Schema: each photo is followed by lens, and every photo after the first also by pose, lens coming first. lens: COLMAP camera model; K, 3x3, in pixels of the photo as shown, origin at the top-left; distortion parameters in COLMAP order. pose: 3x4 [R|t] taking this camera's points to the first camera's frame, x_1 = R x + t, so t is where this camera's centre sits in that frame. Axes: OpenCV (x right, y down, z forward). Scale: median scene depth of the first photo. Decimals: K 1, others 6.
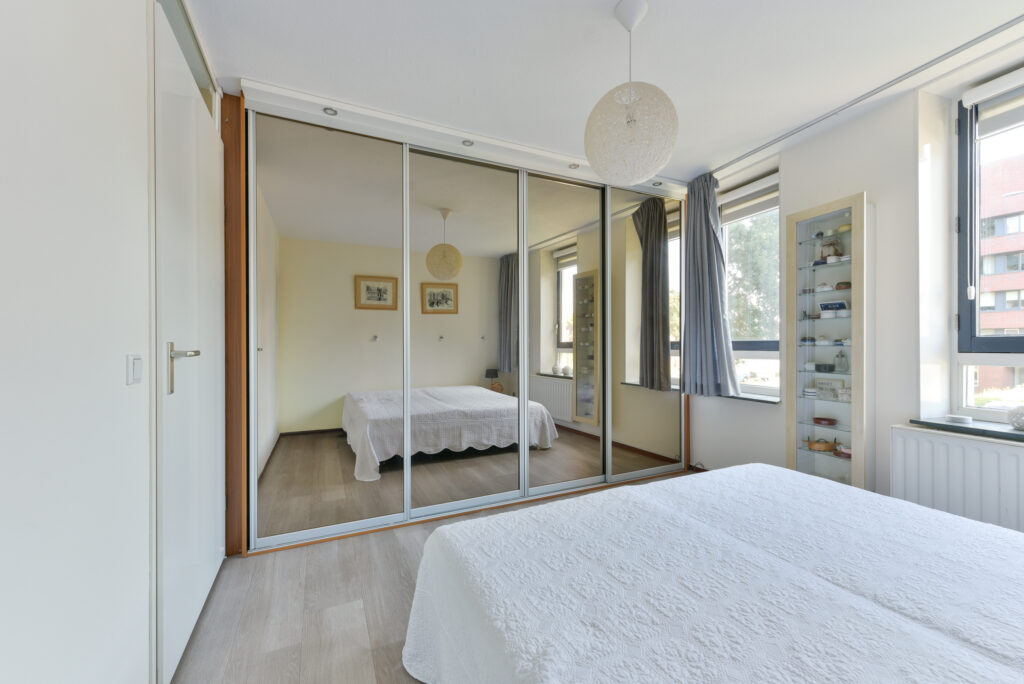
lens RADIAL K [[404.0, 0, 512.0], [0, 404.0, 342.0], [0, 0, 1]] dist [-0.000562, 0.000047]
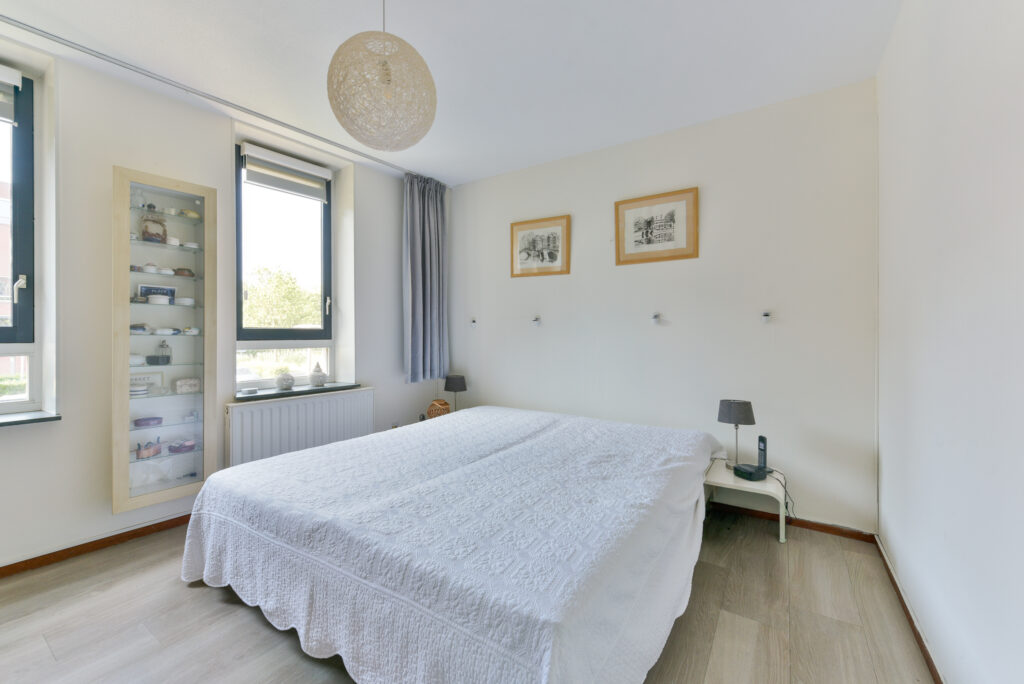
lens RADIAL K [[404.0, 0, 512.0], [0, 404.0, 342.0], [0, 0, 1]] dist [-0.000562, 0.000047]
pose [[-0.518119, -0.012765, 0.855214, -0.461088], [-0.007256, 0.999918, 0.010530, 0.010988], [-0.855278, -0.000750, -0.518169, 0.940007]]
